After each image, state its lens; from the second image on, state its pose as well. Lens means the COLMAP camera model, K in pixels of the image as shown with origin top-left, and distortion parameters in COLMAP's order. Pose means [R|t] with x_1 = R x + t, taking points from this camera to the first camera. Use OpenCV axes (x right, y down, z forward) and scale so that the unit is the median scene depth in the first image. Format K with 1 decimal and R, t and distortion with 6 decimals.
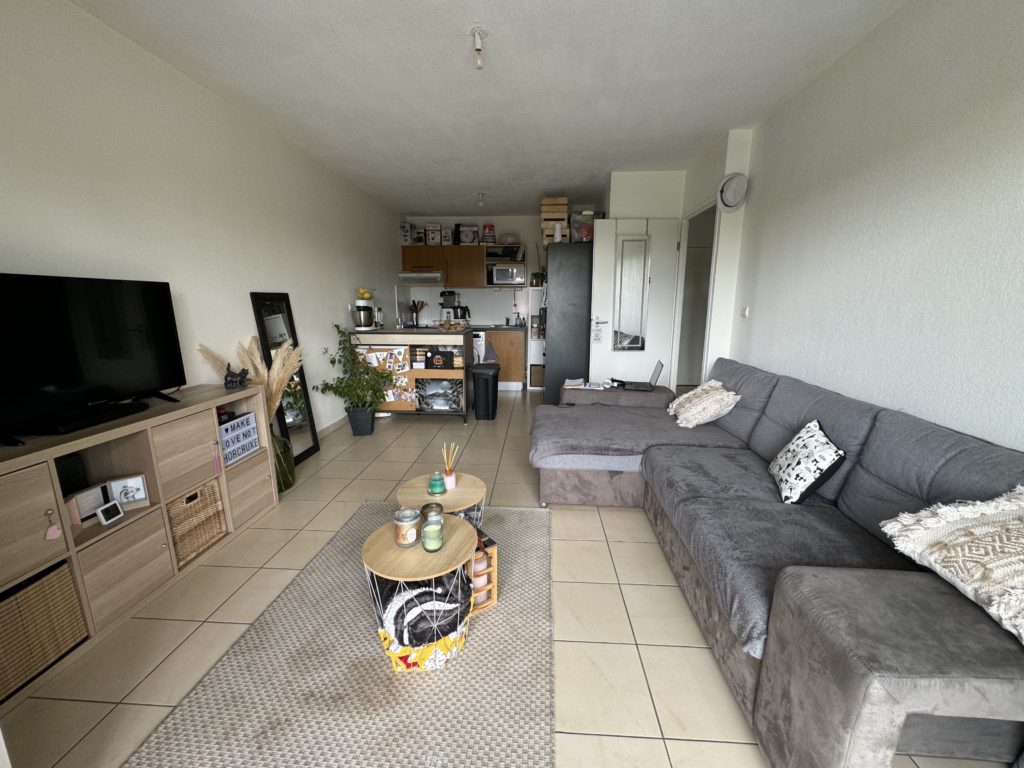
lens RADIAL K [[416.6, 0, 514.7], [0, 416.6, 385.7], [0, 0, 1]] dist [-0.005997, 0.000051]
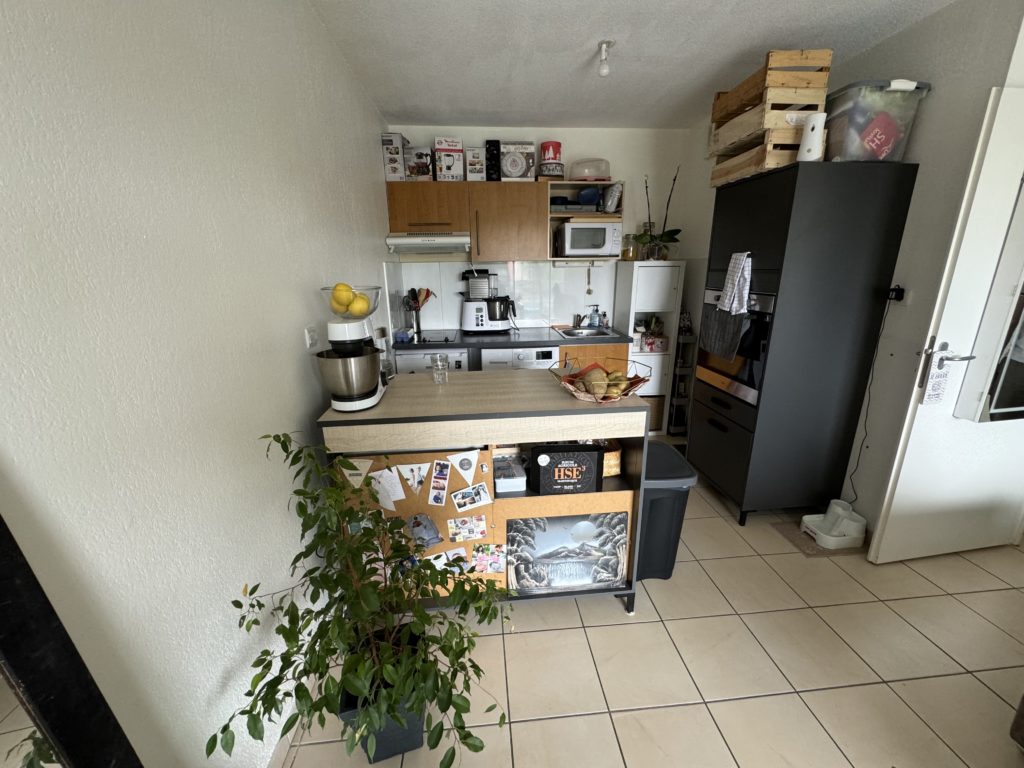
lens RADIAL K [[416.6, 0, 512.6], [0, 416.6, 386.0], [0, 0, 1]] dist [-0.005997, 0.000051]
pose [[0.989463, -0.055666, 0.133658, -0.202336], [0.043846, 0.994993, 0.089809, -0.127328], [-0.137988, -0.083002, 0.986950, 0.459750]]
